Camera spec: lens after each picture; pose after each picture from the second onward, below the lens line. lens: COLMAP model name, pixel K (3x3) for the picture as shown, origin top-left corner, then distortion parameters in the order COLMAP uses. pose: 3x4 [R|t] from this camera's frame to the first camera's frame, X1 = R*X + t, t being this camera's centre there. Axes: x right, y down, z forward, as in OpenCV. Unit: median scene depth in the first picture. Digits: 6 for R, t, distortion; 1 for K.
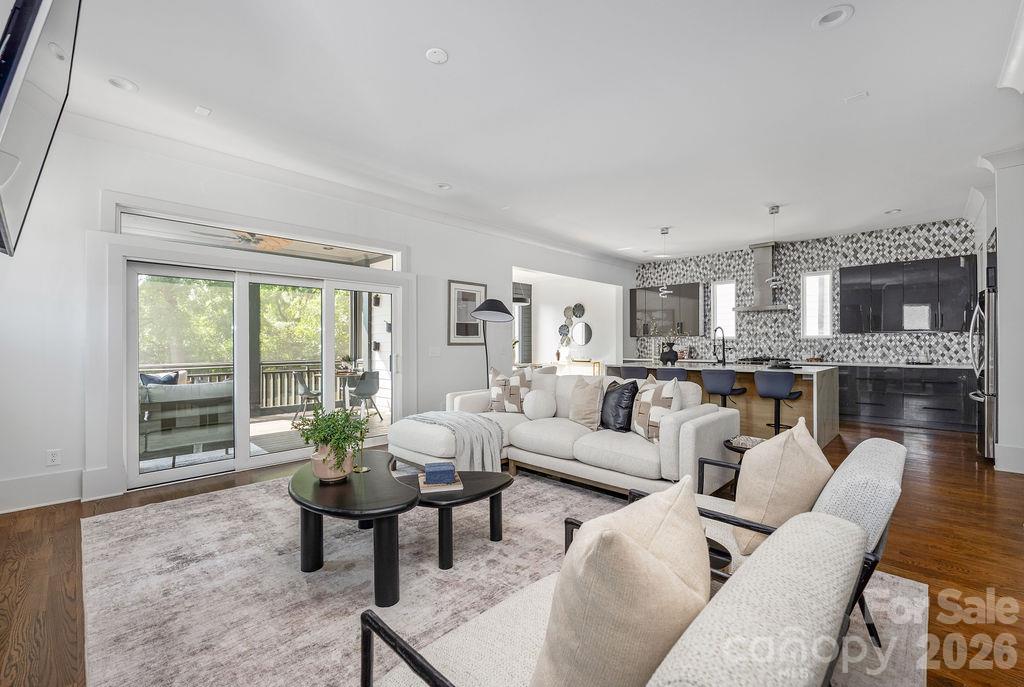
lens RADIAL K [[424.6, 0, 508.9], [0, 424.6, 344.7], [0, 0, 1]] dist [-0.004846, 0.000269]
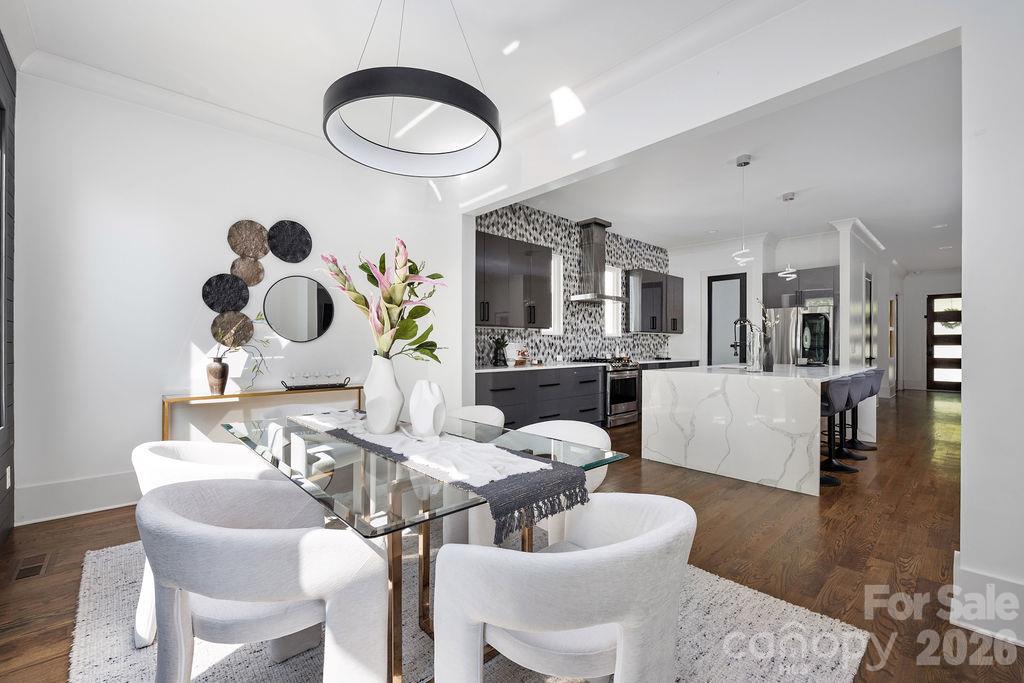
lens RADIAL K [[424.6, 0, 511.3], [0, 424.6, 344.4], [0, 0, 1]] dist [-0.004846, 0.000269]
pose [[0.051203, 0.003138, 0.998683, -0.223149], [0.001242, 0.999994, -0.003206, 0.005554], [-0.998687, 0.001404, 0.051199, 1.064373]]
